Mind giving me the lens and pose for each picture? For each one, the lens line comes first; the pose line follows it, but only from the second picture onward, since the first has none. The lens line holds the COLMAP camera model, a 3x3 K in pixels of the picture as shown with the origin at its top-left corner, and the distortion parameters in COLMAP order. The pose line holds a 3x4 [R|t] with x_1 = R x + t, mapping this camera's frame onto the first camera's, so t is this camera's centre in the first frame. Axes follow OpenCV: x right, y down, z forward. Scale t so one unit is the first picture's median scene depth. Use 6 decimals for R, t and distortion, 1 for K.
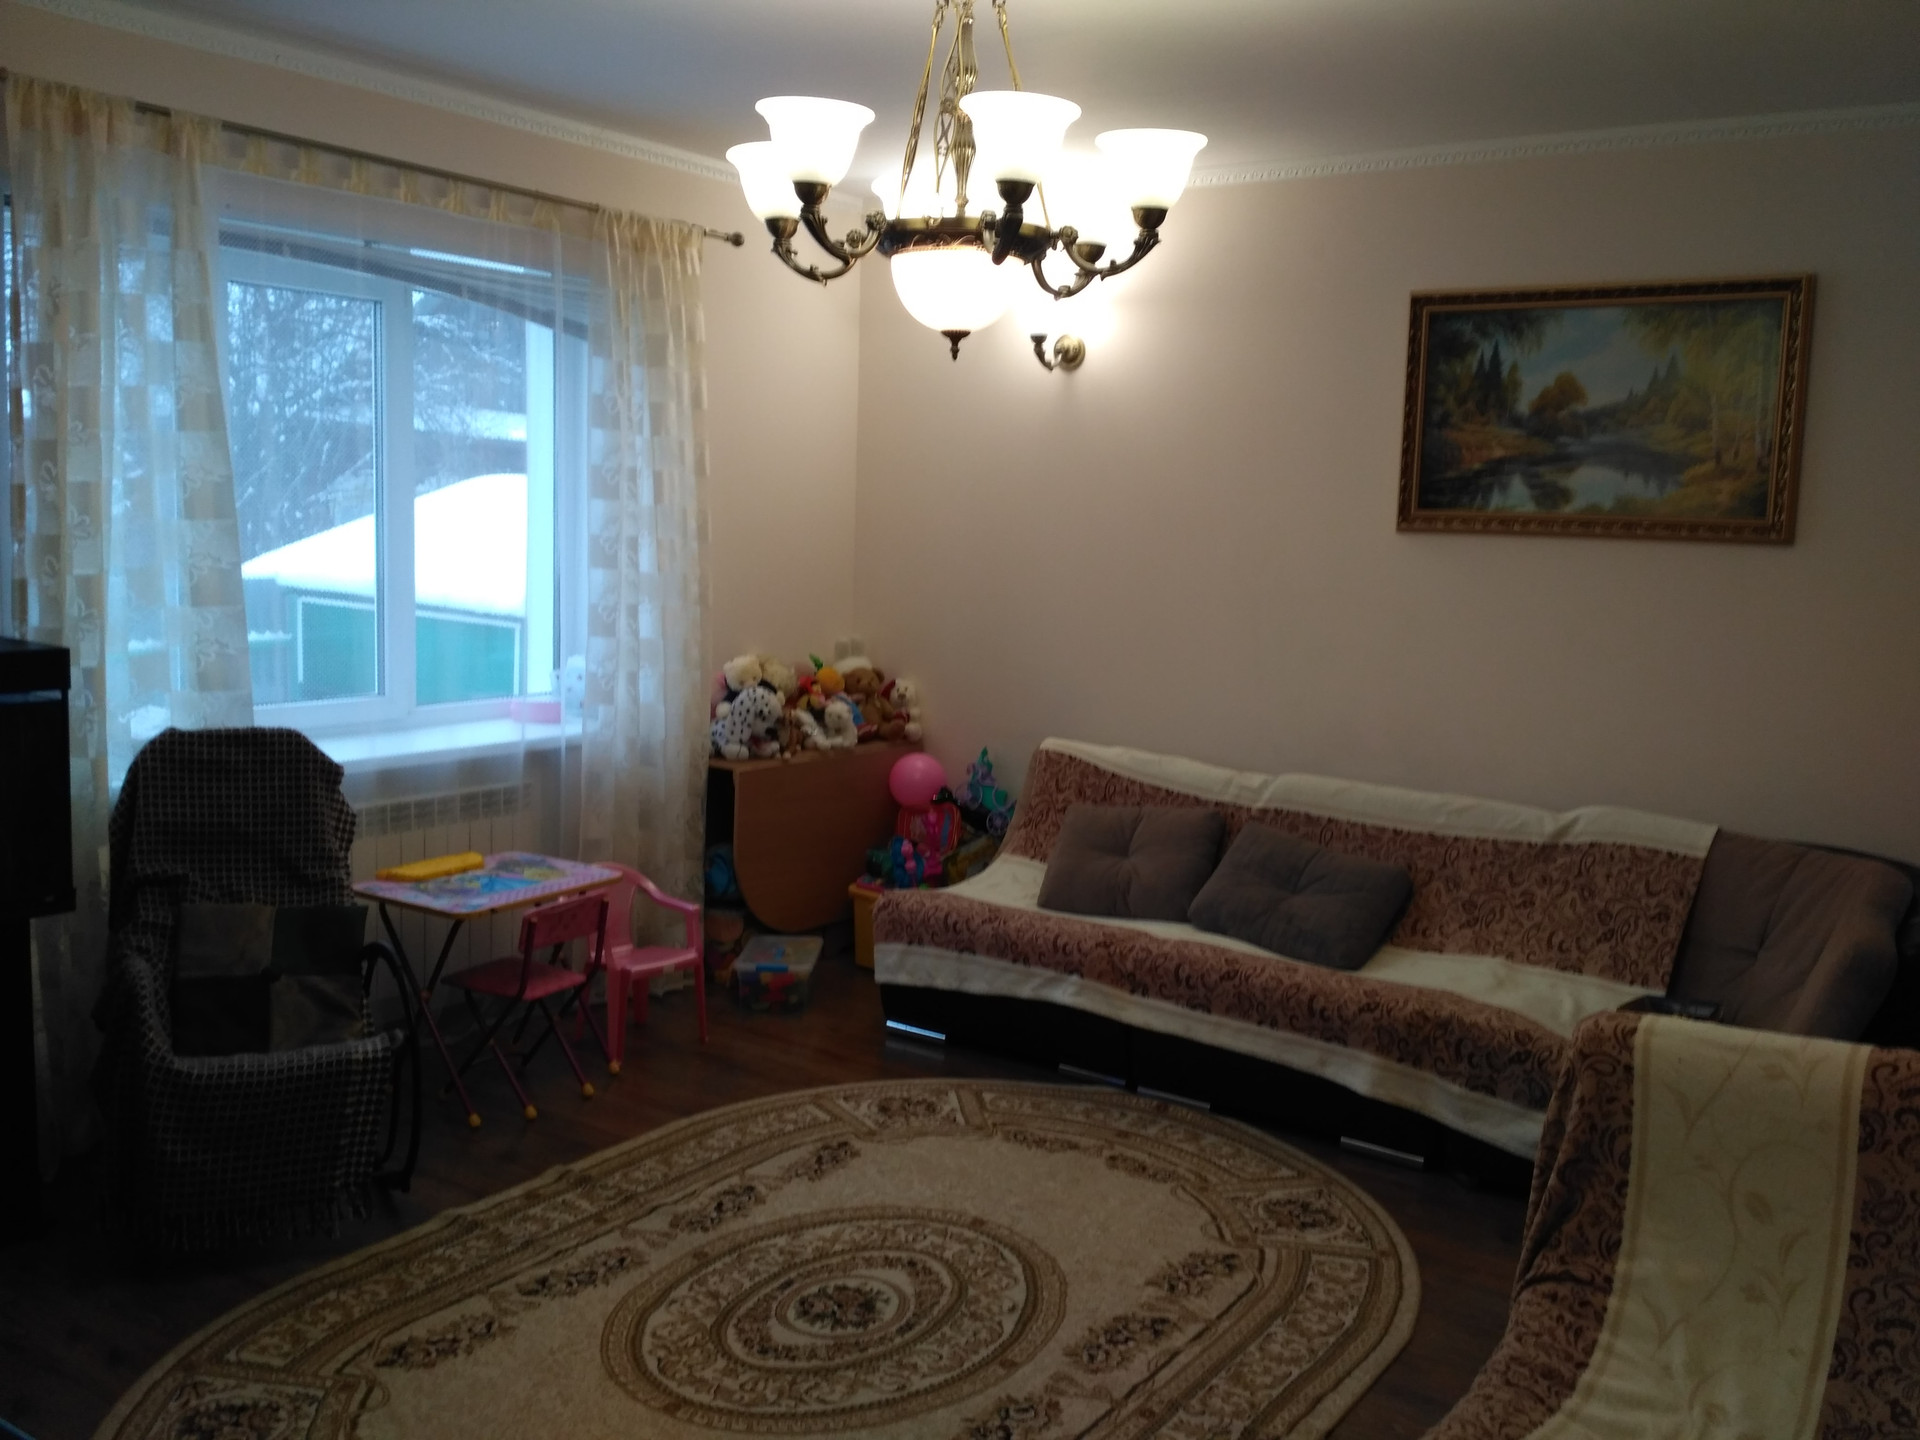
lens RADIAL K [[1717.6, 0, 998.1], [0, 1717.6, 722.1], [0, 0, 1]] dist [0.112688, -0.206903]
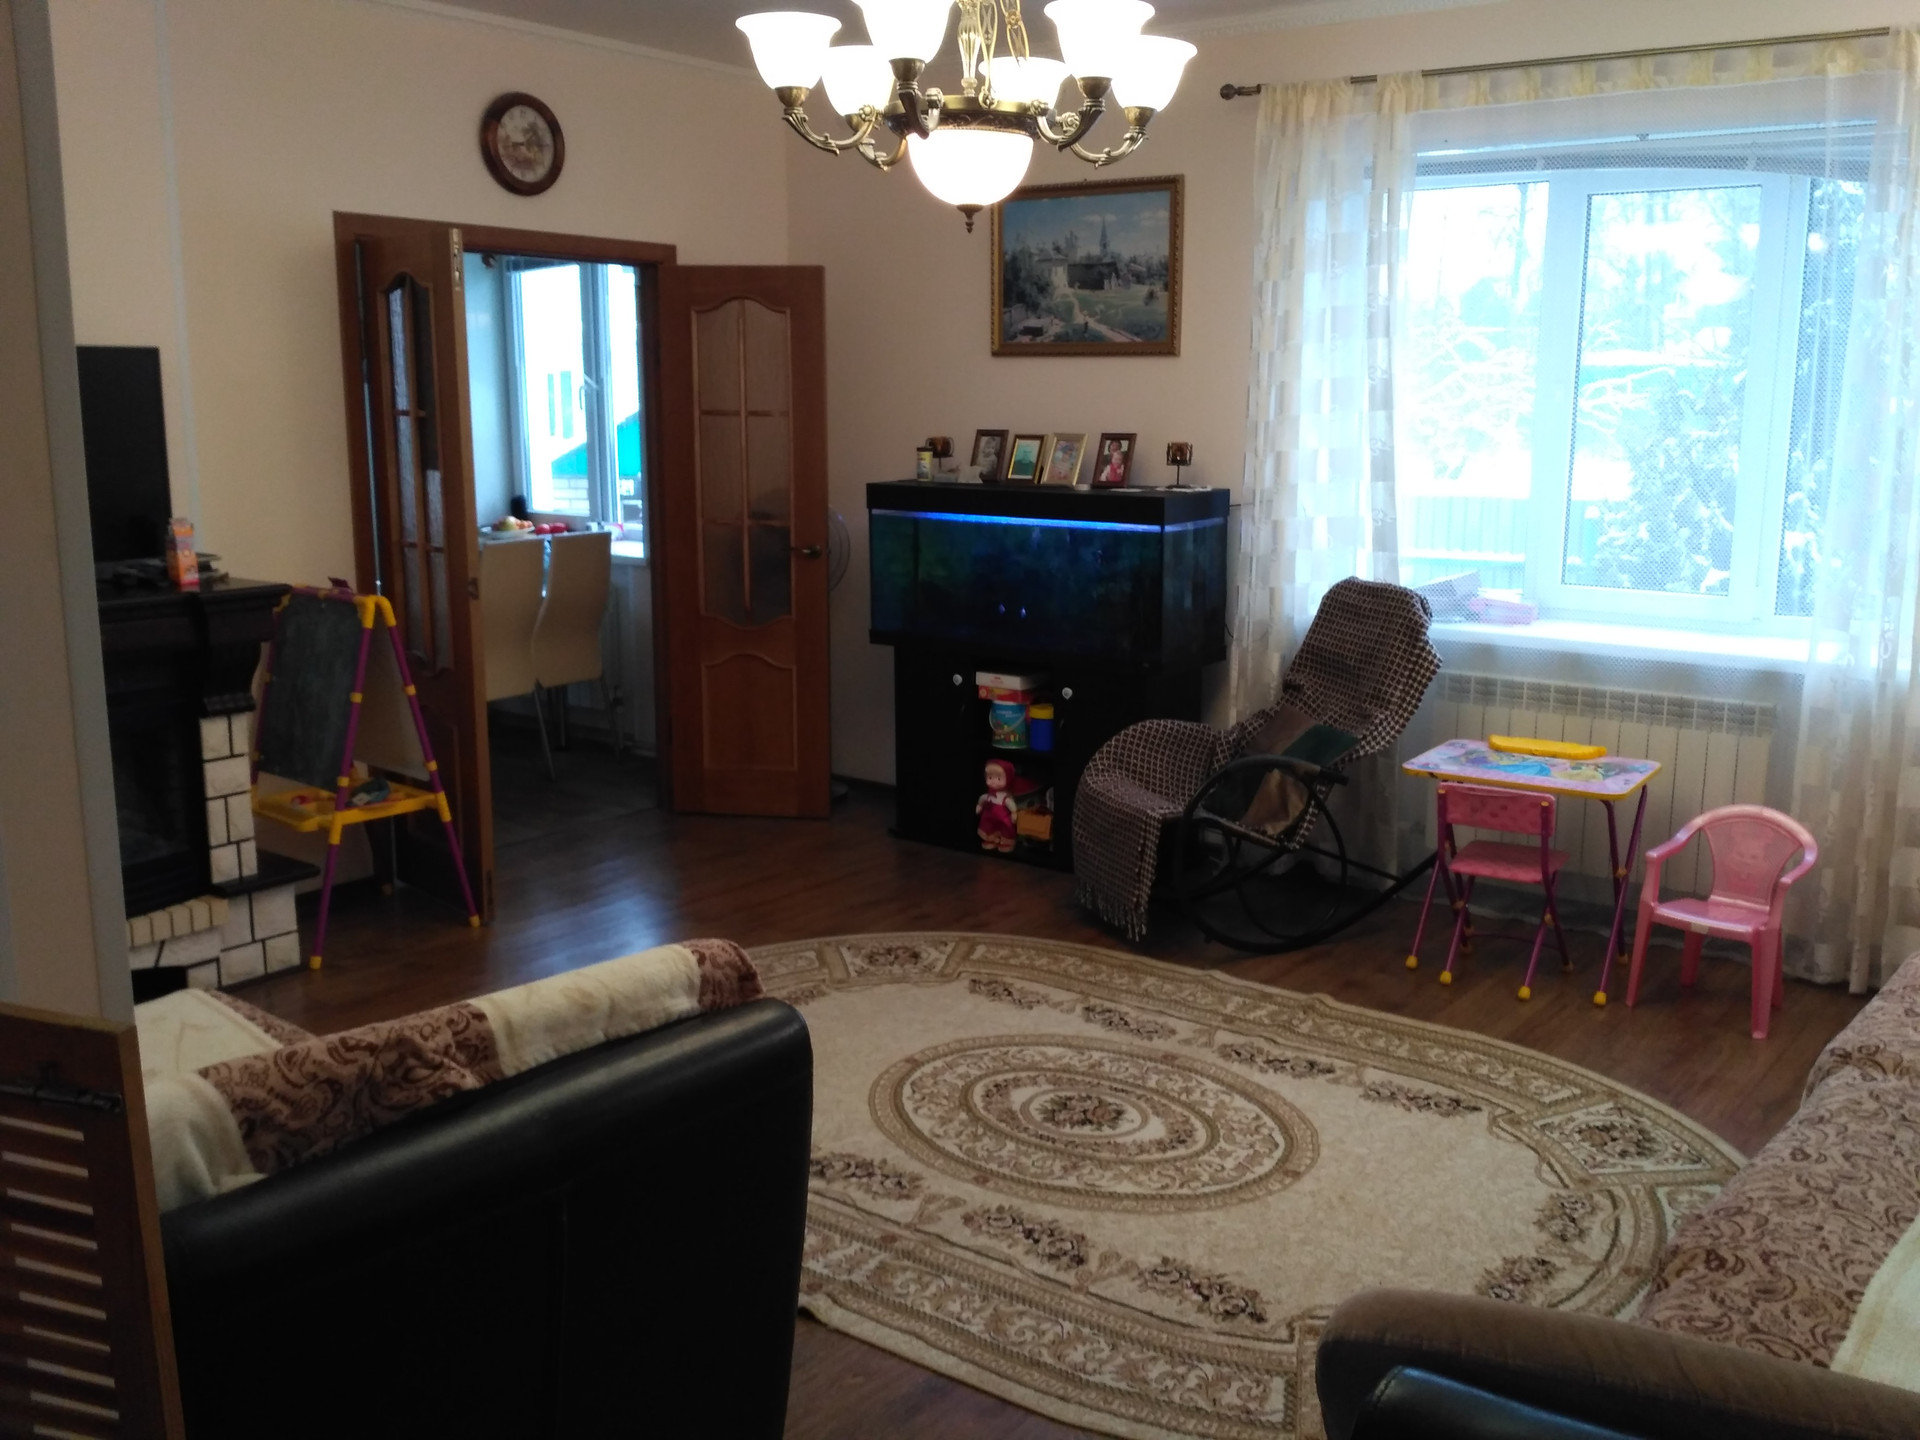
lens RADIAL K [[1717.6, 0, 998.1], [0, 1717.6, 722.1], [0, 0, 1]] dist [0.112688, -0.206903]
pose [[-0.046438, 0.158880, -0.986205, 0.726551], [-0.132057, 0.977629, 0.163717, -0.058855], [0.990154, 0.137838, -0.024418, 0.716583]]
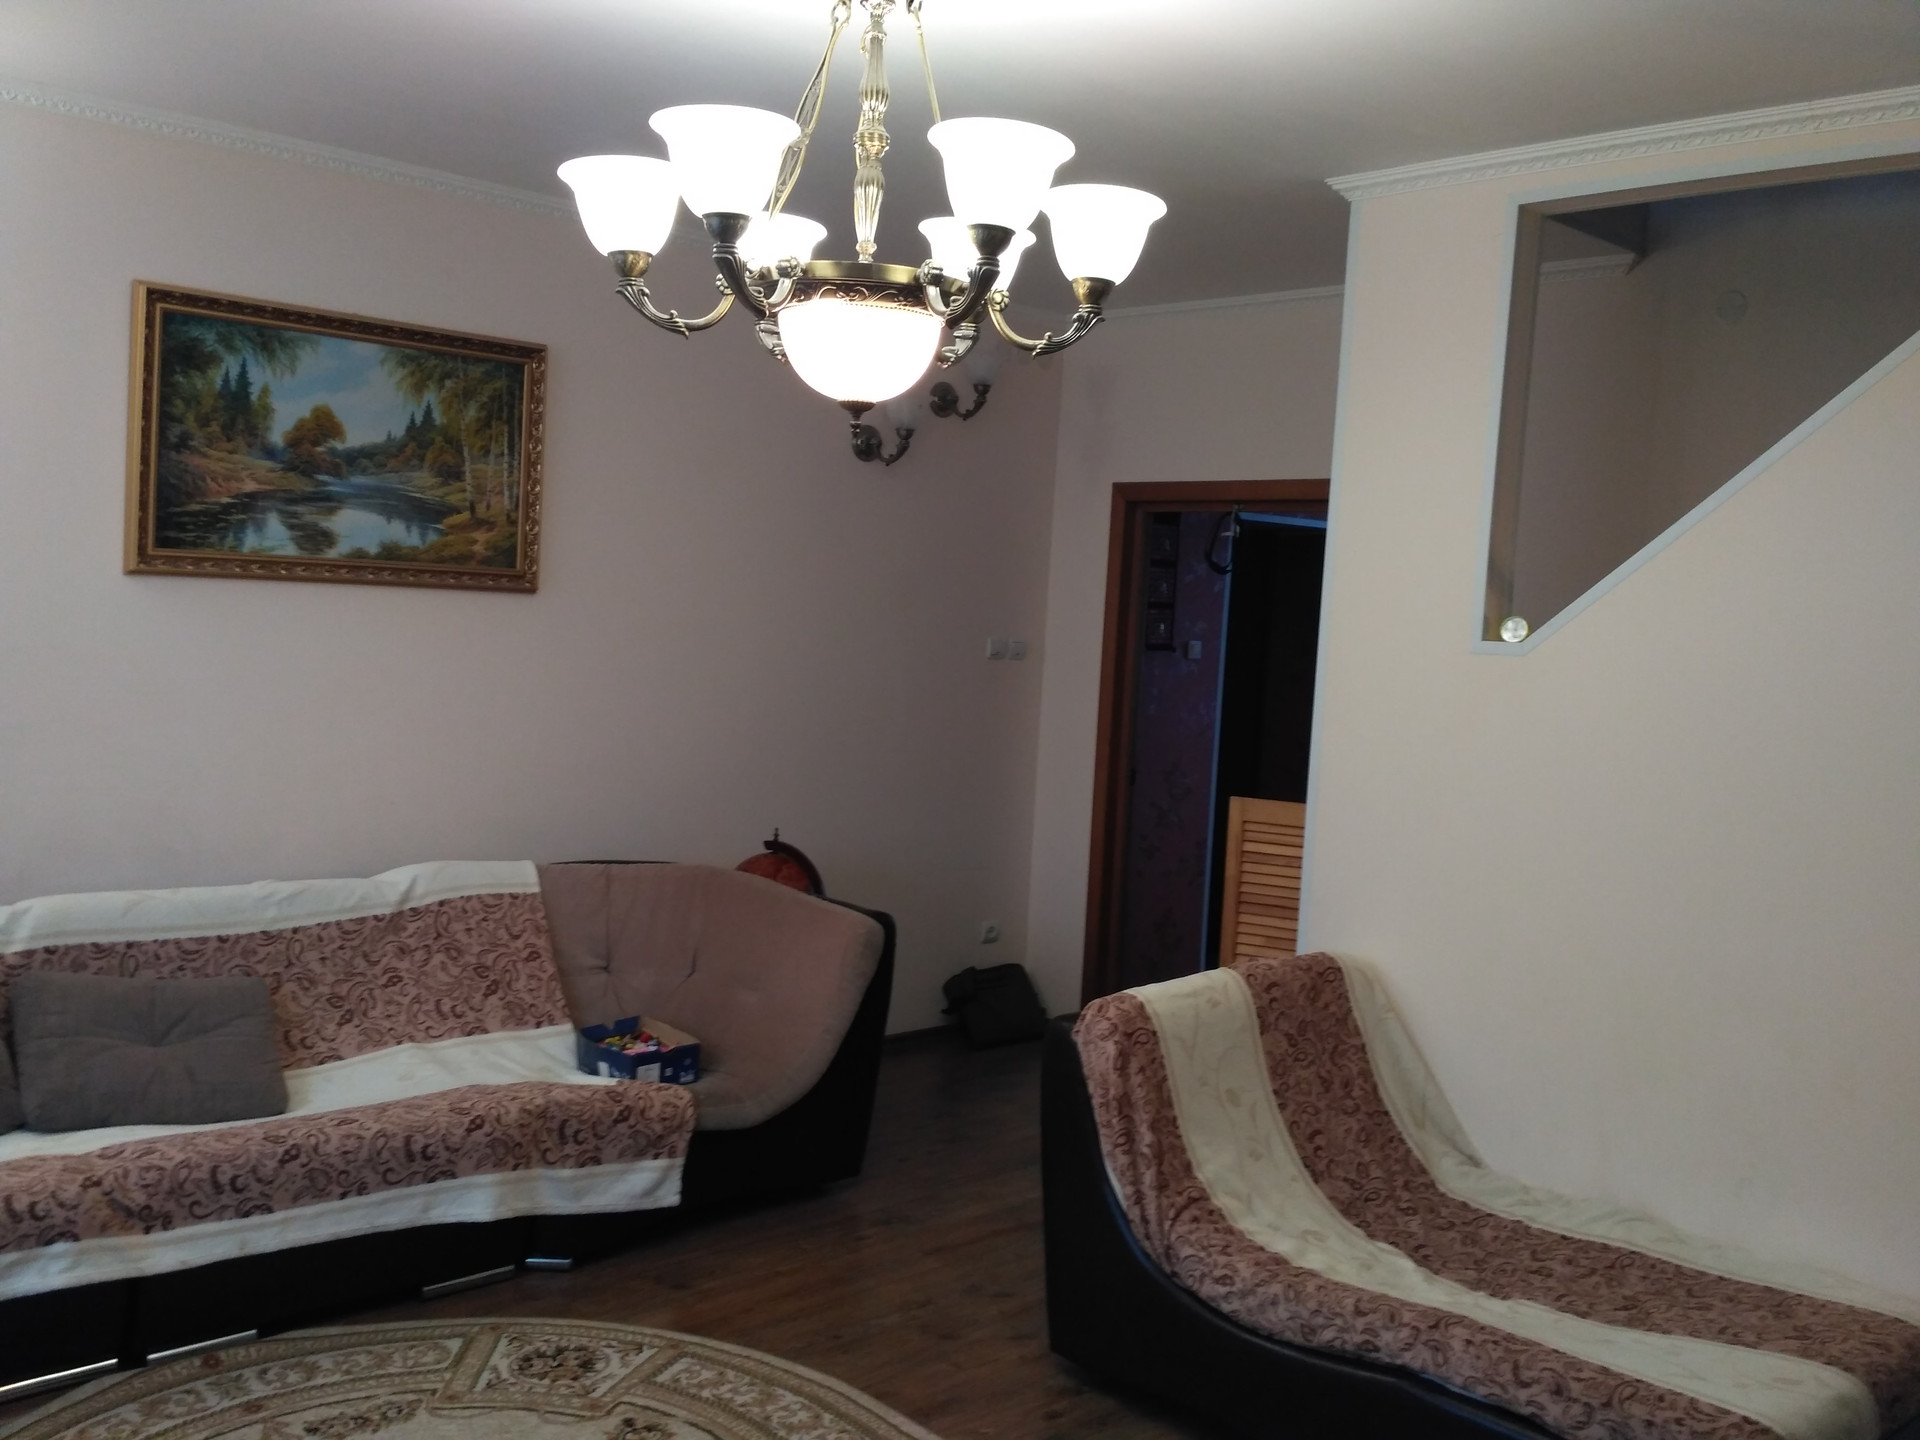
lens RADIAL K [[1717.6, 0, 998.1], [0, 1717.6, 722.1], [0, 0, 1]] dist [0.112688, -0.206903]
pose [[0.206216, -0.095434, 0.973841, -0.551428], [0.070451, 0.994098, 0.082501, -0.091888], [-0.975967, 0.051595, 0.211722, 0.501906]]
